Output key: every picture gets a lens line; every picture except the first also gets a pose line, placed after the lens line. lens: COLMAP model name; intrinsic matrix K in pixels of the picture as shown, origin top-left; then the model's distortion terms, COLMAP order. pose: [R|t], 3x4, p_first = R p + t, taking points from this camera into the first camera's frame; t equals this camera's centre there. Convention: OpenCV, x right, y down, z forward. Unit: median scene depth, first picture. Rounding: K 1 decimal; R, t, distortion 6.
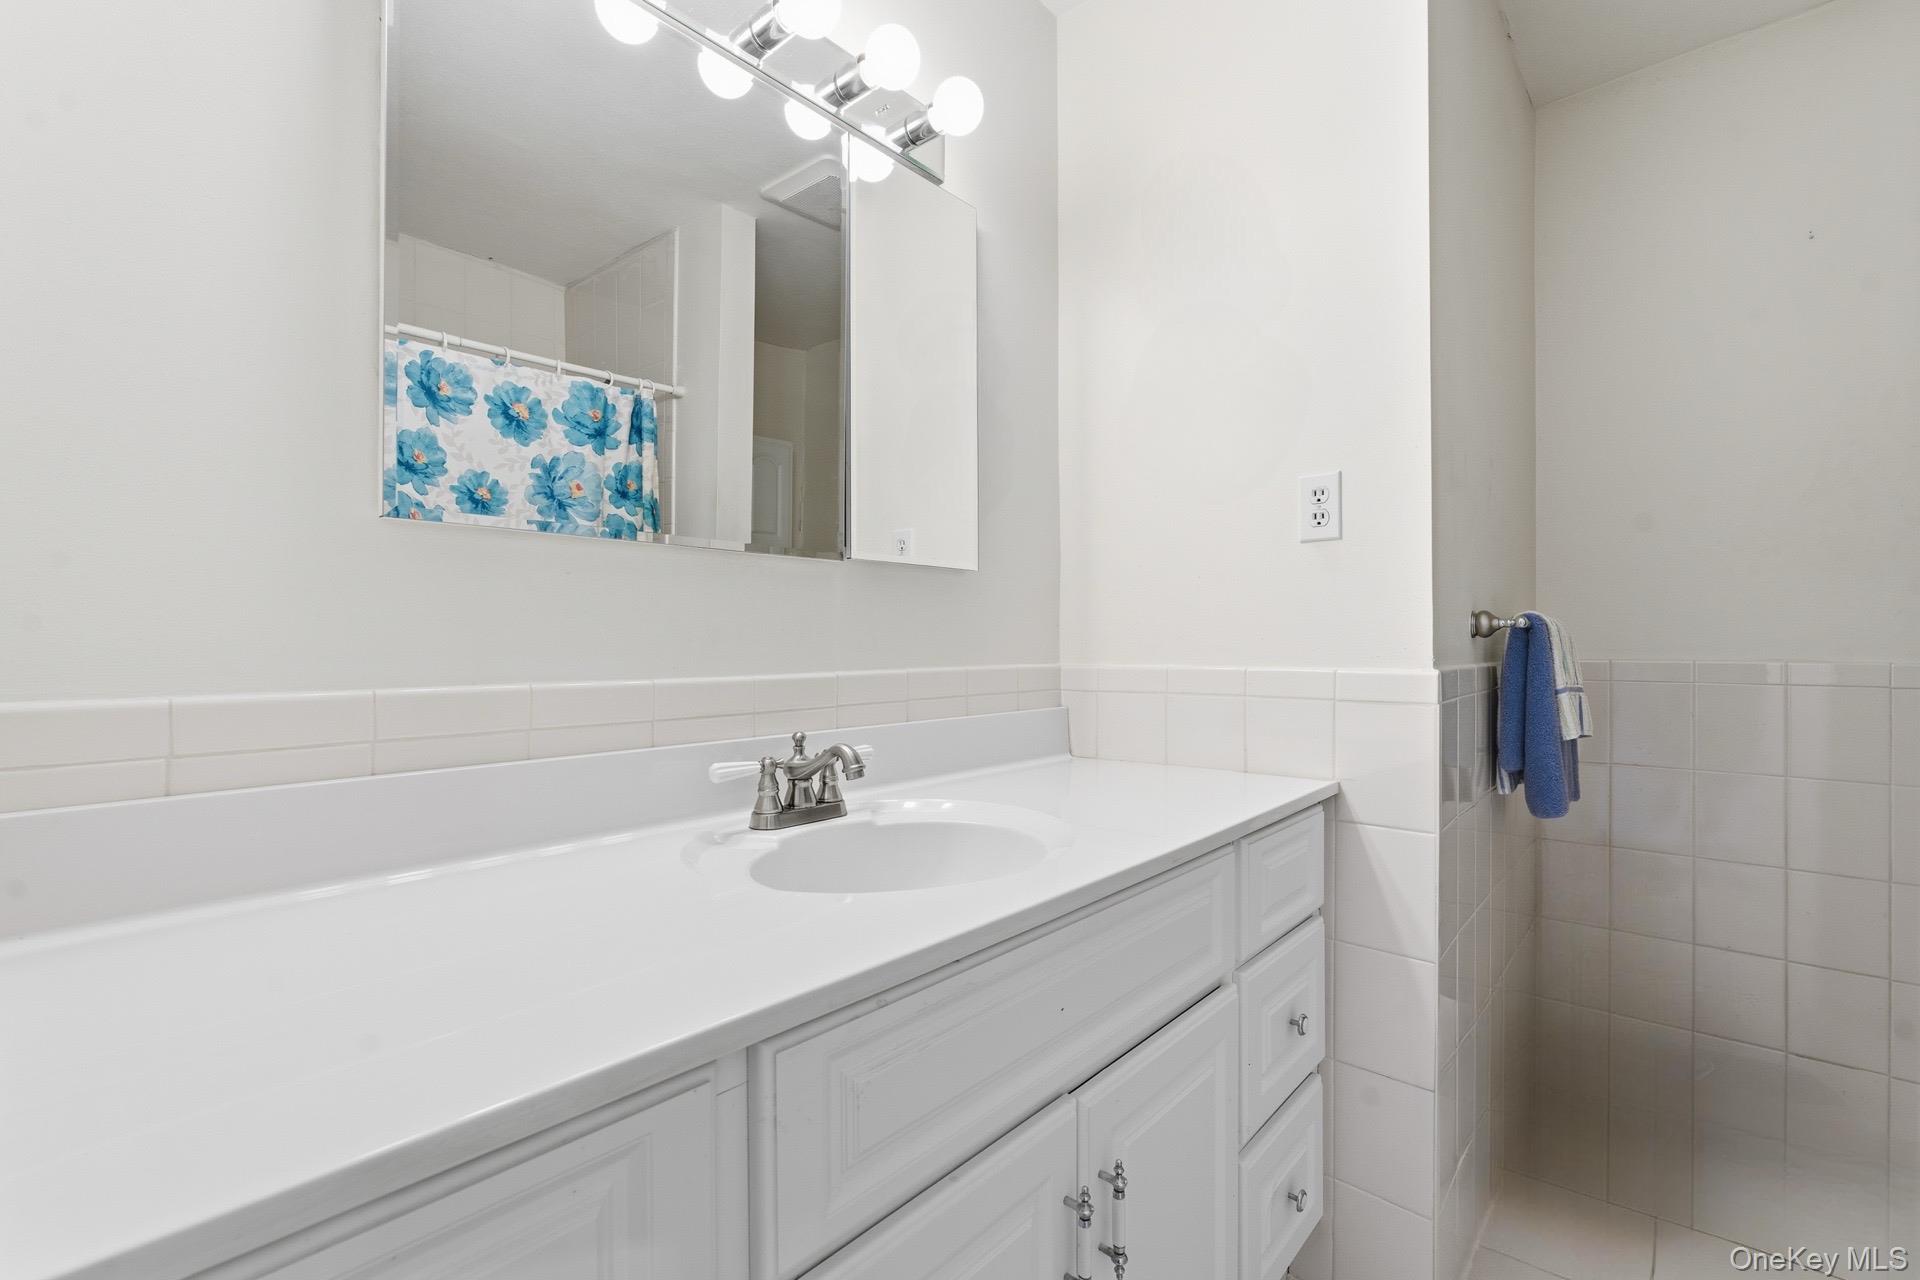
lens RADIAL K [[866.0, 0, 955.9], [0, 866.0, 647.7], [0, 0, 1]] dist [-0.001648, 0.000384]
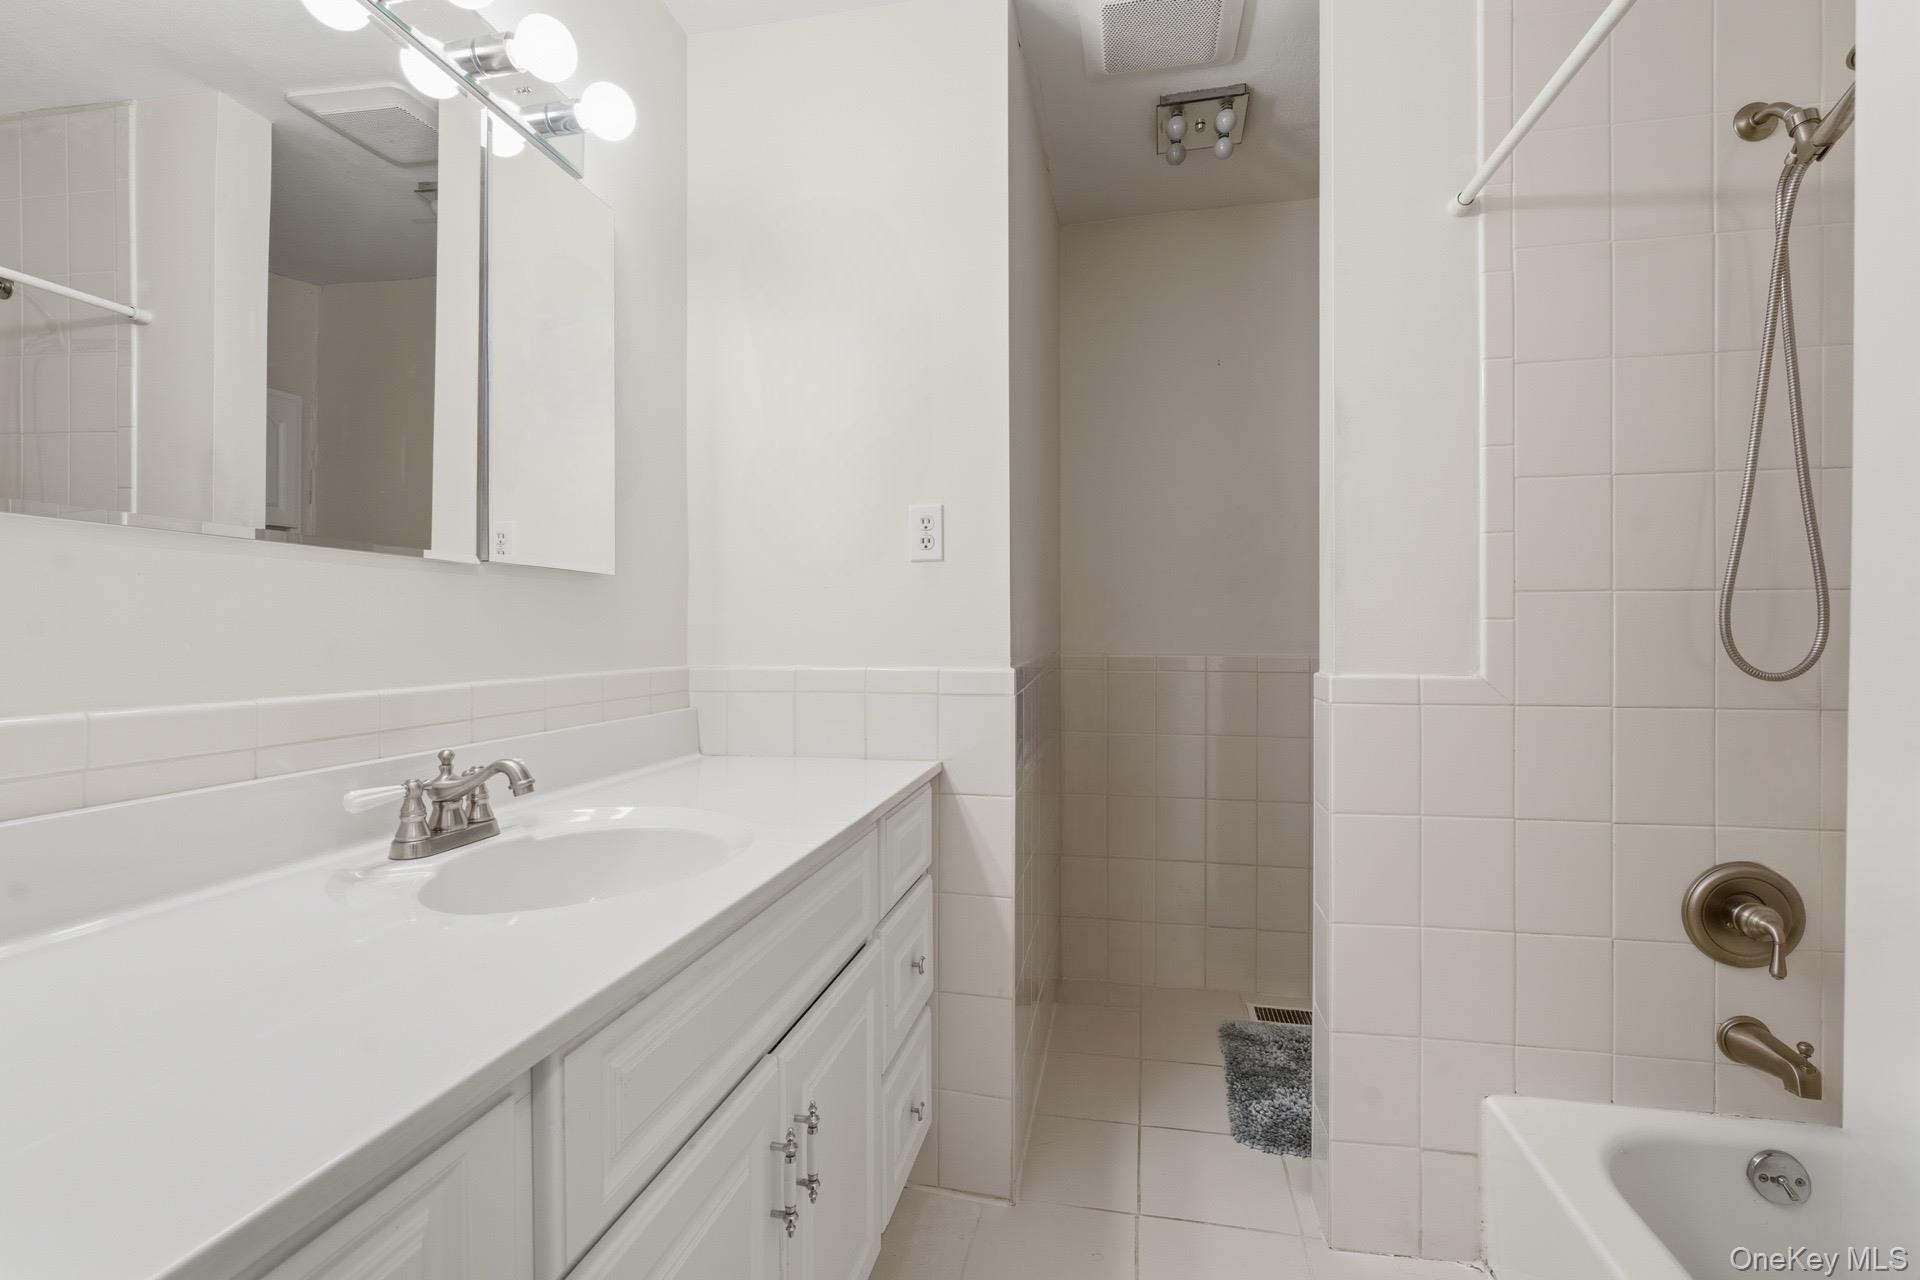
lens RADIAL K [[879.8, 0, 960.0], [0, 879.8, 640.0], [0, 0, 1]] dist [0.000610, 0.000379]
pose [[0.866835, -0.002834, 0.498586, -0.163860], [0.000212, 0.999986, 0.005316, -0.023726], [-0.498594, -0.004503, 0.866824, -0.086828]]
